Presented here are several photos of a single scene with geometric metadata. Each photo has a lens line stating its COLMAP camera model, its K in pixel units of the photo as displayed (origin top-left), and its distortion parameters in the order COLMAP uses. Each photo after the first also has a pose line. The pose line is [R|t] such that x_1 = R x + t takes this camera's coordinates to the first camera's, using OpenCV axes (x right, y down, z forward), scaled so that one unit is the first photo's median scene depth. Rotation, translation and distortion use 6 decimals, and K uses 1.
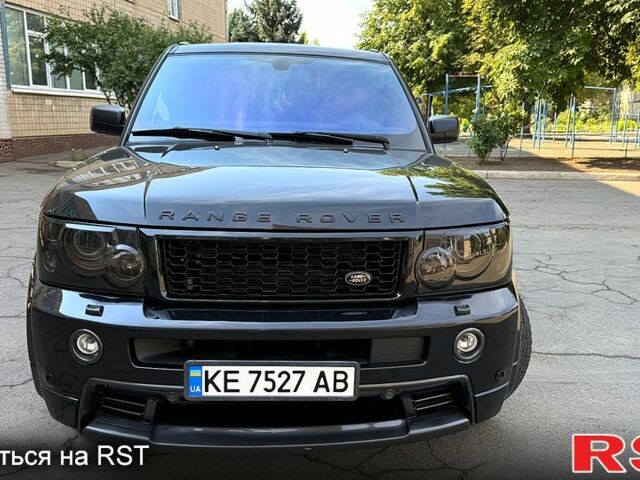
lens RADIAL K [[585.8, 0, 327.2], [0, 585.8, 237.3], [0, 0, 1]] dist [0.060868, -0.114343]
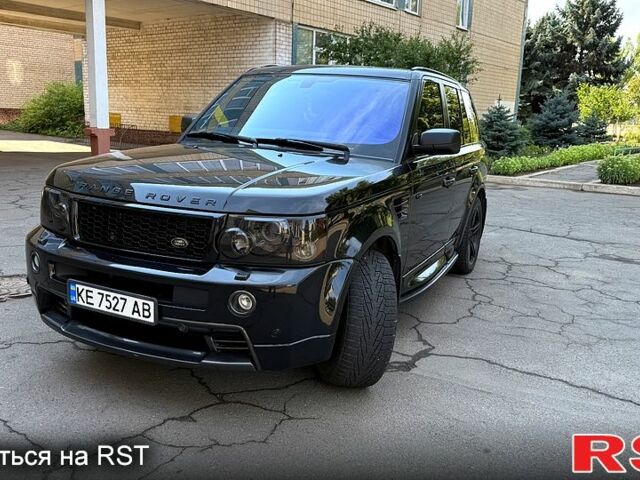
lens RADIAL K [[585.8, 0, 327.2], [0, 585.8, 237.3], [0, 0, 1]] dist [0.060868, -0.114343]
pose [[0.879087, 0.113842, -0.462867, 1.002114], [-0.119271, 0.992705, 0.017633, -0.009091], [0.461498, 0.039706, 0.886252, -0.071127]]
